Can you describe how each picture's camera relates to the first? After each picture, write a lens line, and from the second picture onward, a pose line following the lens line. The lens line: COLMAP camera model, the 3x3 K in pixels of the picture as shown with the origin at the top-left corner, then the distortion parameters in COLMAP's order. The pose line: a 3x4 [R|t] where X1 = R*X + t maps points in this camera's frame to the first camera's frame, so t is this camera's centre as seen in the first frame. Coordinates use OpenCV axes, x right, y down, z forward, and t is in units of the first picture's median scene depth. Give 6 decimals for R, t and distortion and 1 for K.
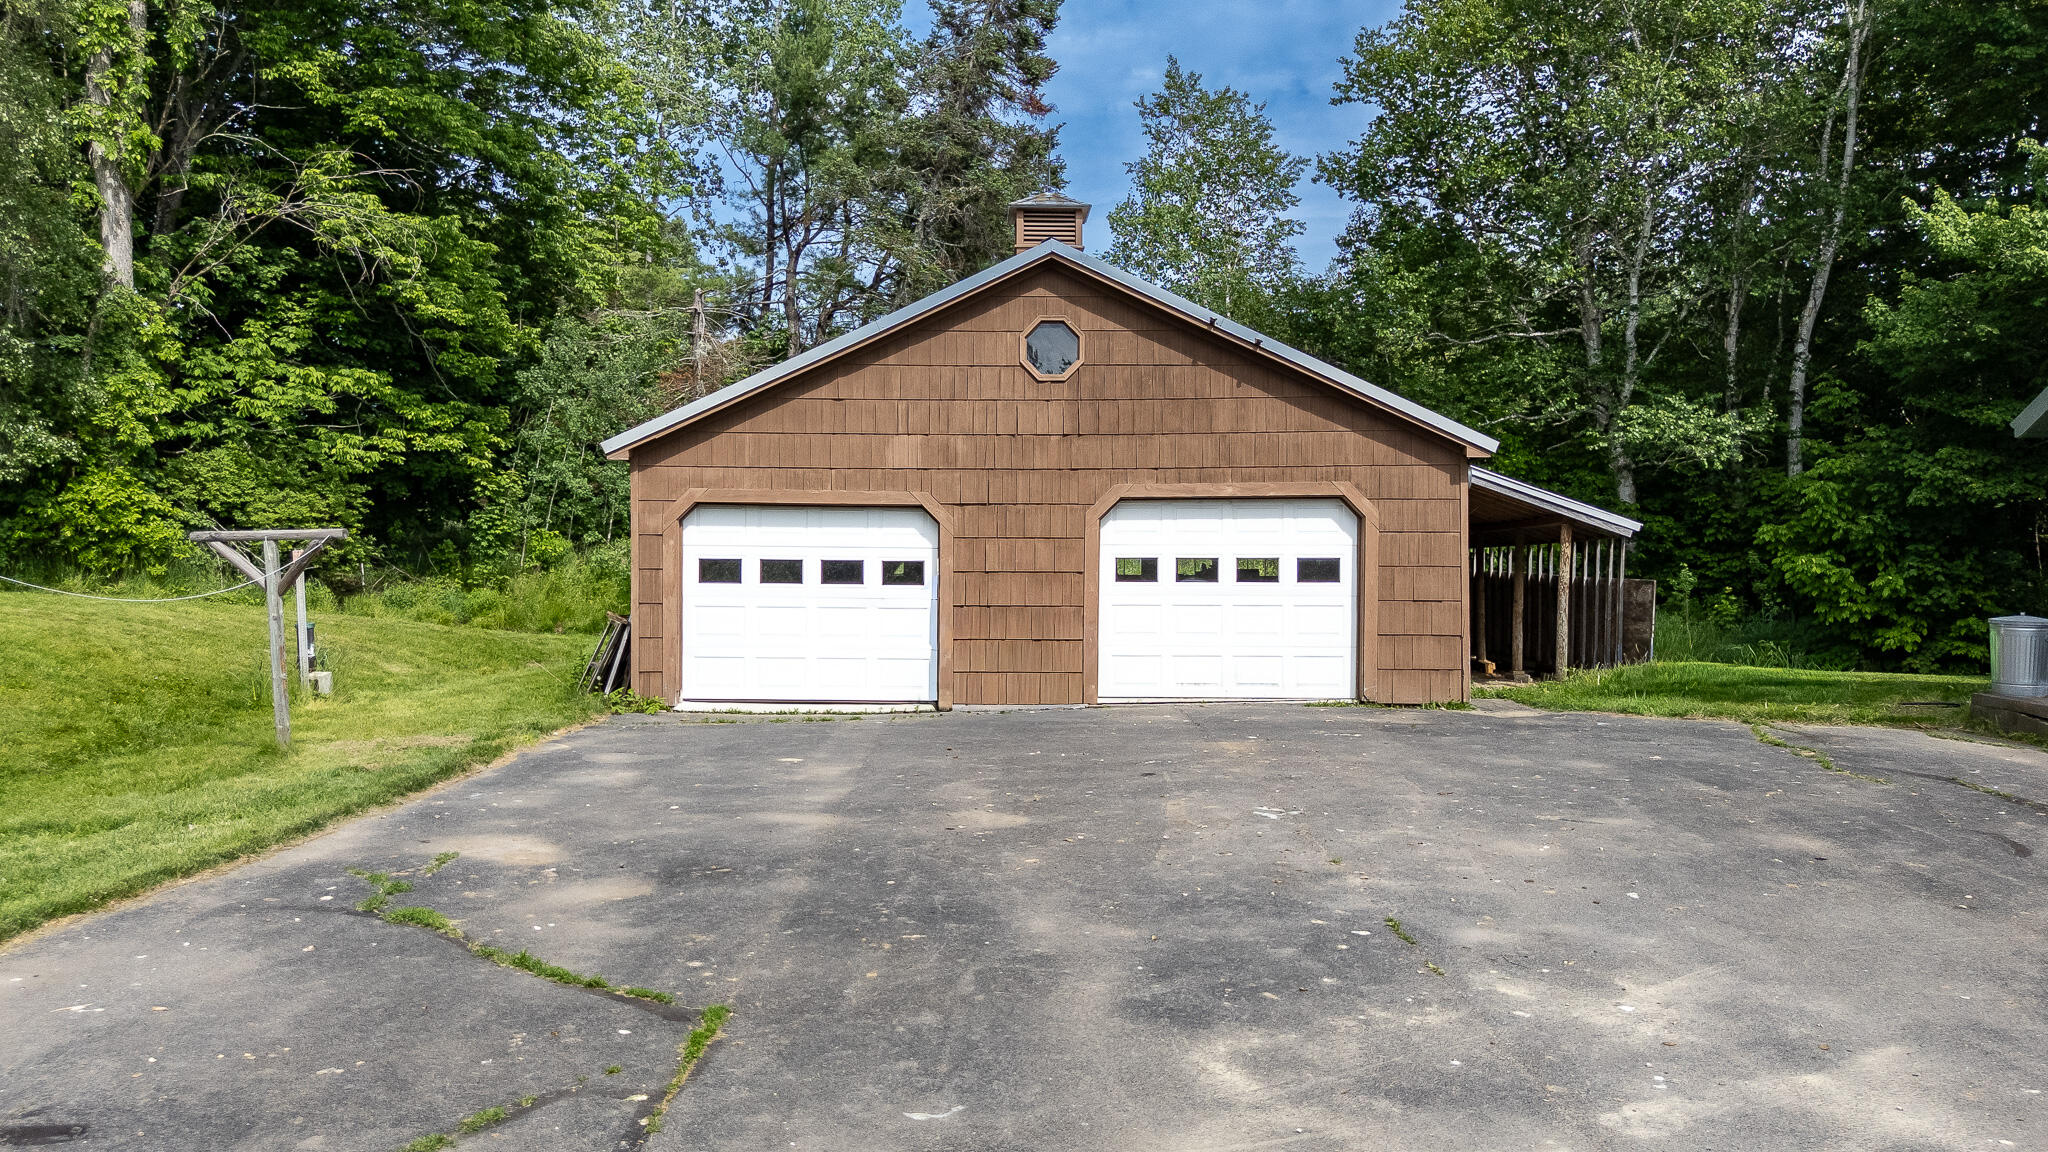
lens RADIAL K [[1529.2, 0, 1024.0], [0, 1529.2, 576.0], [0, 0, 1]] dist [0.042298, -0.010989]
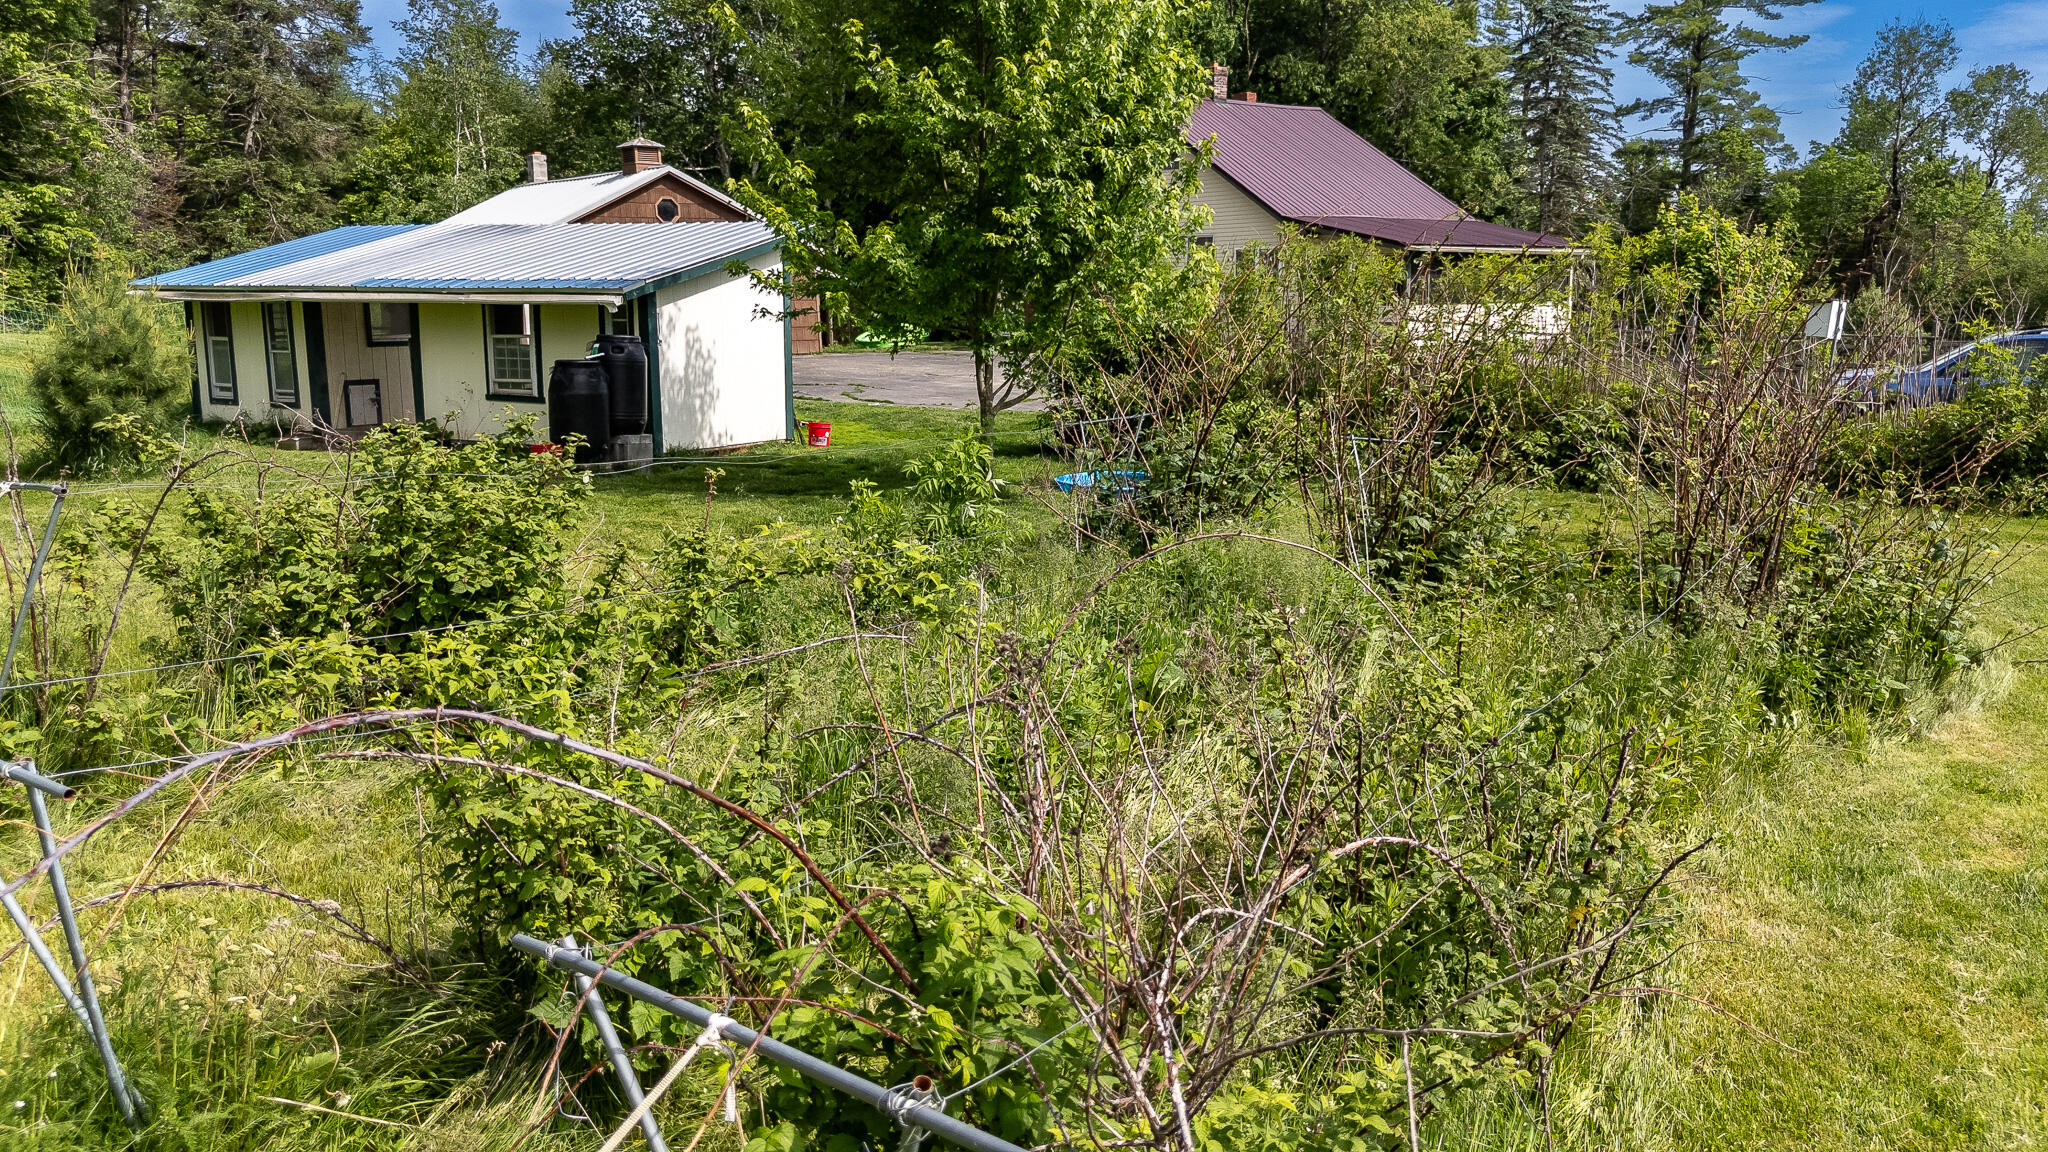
lens RADIAL K [[1528.9, 0, 1024.0], [0, 1528.9, 576.0], [0, 0, 1]] dist [0.032298, 0.000471]
pose [[0.765796, -0.131894, 0.629413, -0.768818], [0.028345, 0.984713, 0.171860, 0.014553], [-0.642459, -0.113769, 0.757828, -0.858246]]
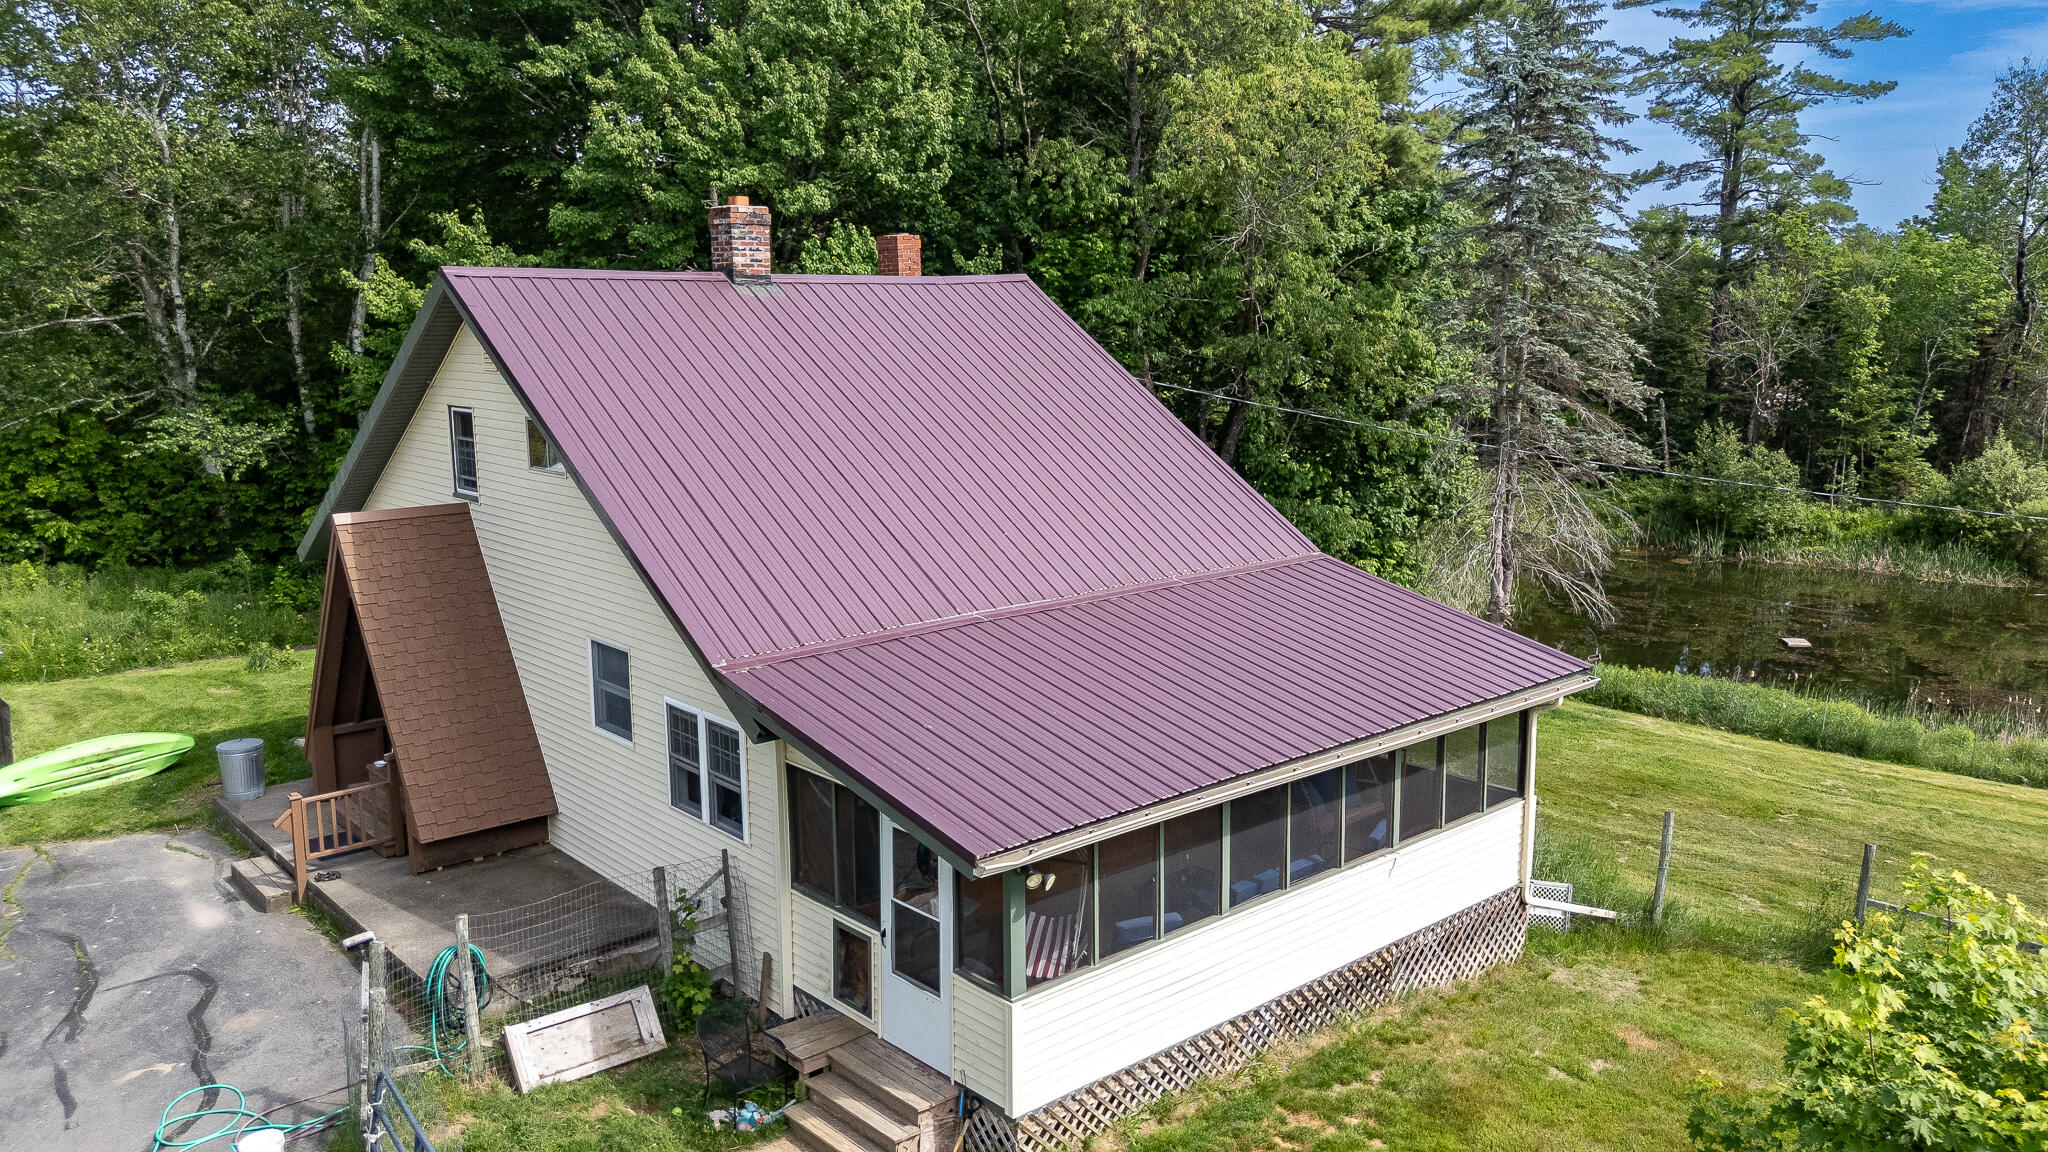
lens RADIAL K [[1528.9, 0, 1024.0], [0, 1528.9, 576.0], [0, 0, 1]] dist [0.032298, 0.000471]
pose [[0.771178, -0.122114, 0.624798, 0.202471], [0.027560, 0.986915, 0.158870, -0.190232], [-0.636023, -0.105297, 0.764452, -0.299651]]
